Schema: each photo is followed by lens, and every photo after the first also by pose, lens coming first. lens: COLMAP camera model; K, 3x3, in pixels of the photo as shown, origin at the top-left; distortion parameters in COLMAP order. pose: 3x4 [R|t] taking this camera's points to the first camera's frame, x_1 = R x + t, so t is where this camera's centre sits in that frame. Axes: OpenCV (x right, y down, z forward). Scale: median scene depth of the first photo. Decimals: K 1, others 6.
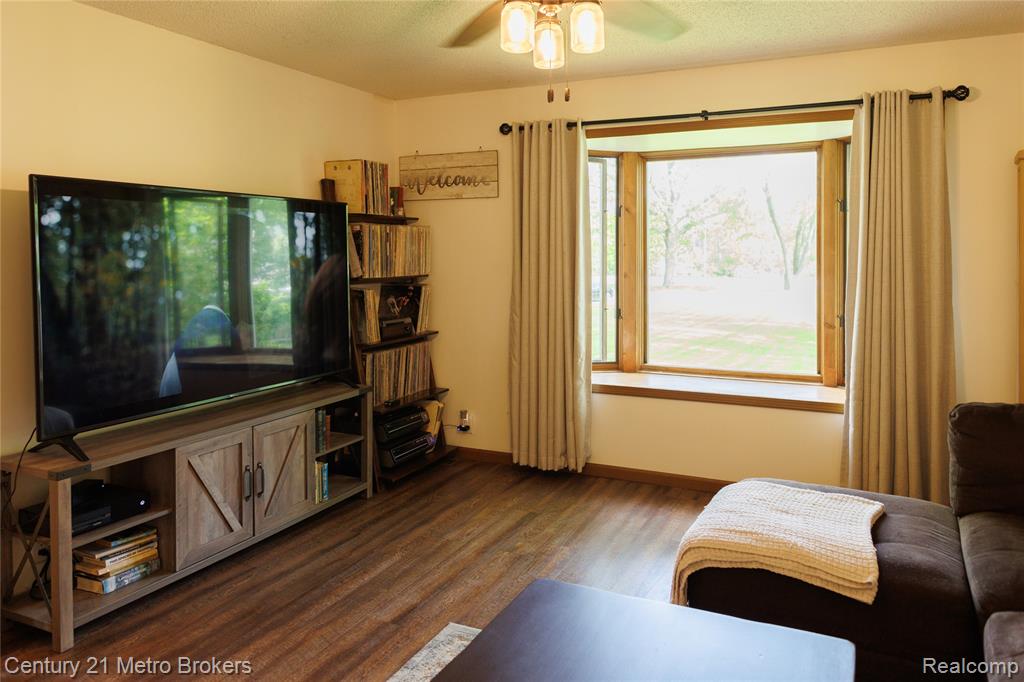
lens RADIAL K [[714.9, 0, 525.6], [0, 714.9, 264.9], [0, 0, 1]] dist [0.006681, 0.000080]
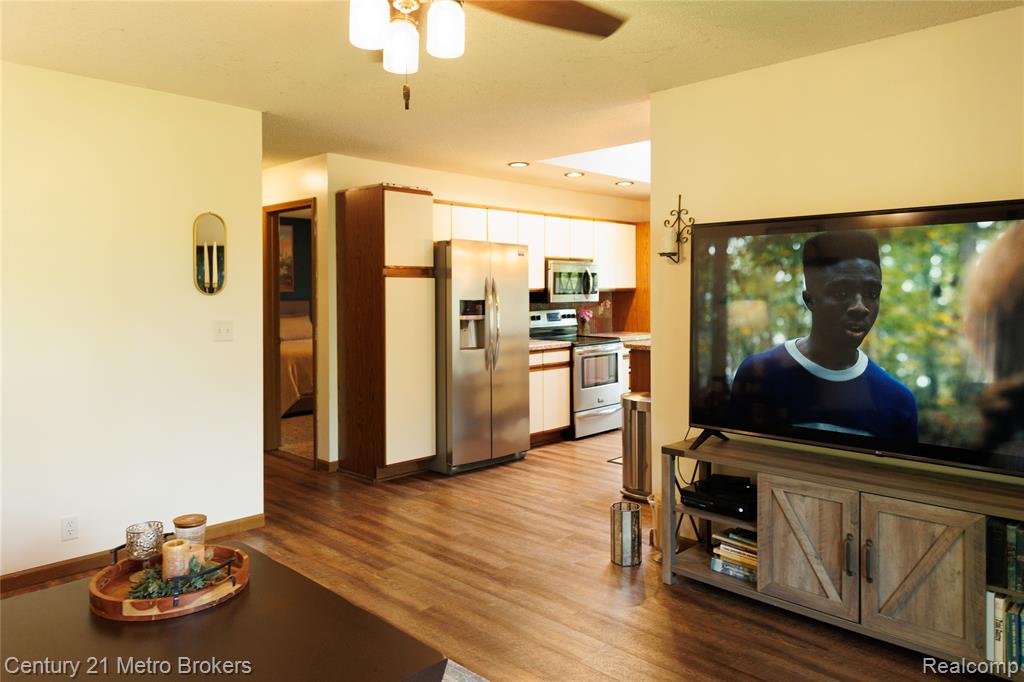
lens RADIAL K [[706.9, 0, 513.3], [0, 706.9, 296.7], [0, 0, 1]] dist [0.004631, 0.001691]
pose [[-0.330721, 0.011930, -0.943653, 0.454679], [-0.012142, 0.999784, 0.016895, -0.007458], [0.943650, 0.017046, -0.330505, 0.773295]]
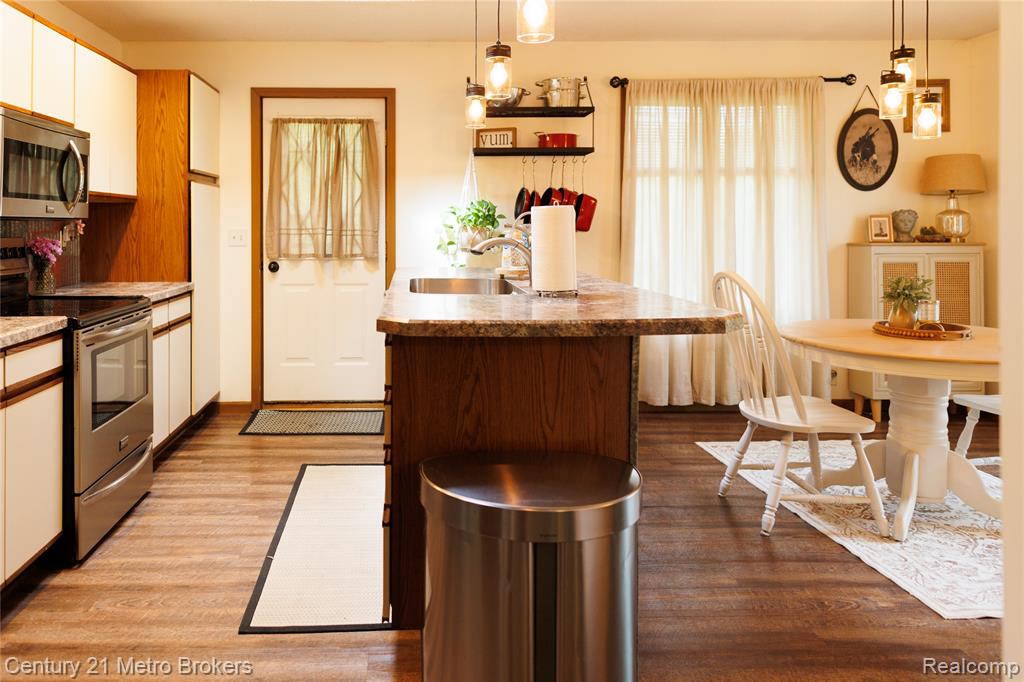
lens RADIAL K [[718.1, 0, 414.1], [0, 718.1, 232.6], [0, 0, 1]] dist [0.007094, 0.002049]
pose [[0.428255, 0.008336, -0.903619, -0.465058], [-0.020277, 0.999794, -0.000386, 0.043859], [0.903430, 0.018488, 0.428336, 0.338550]]
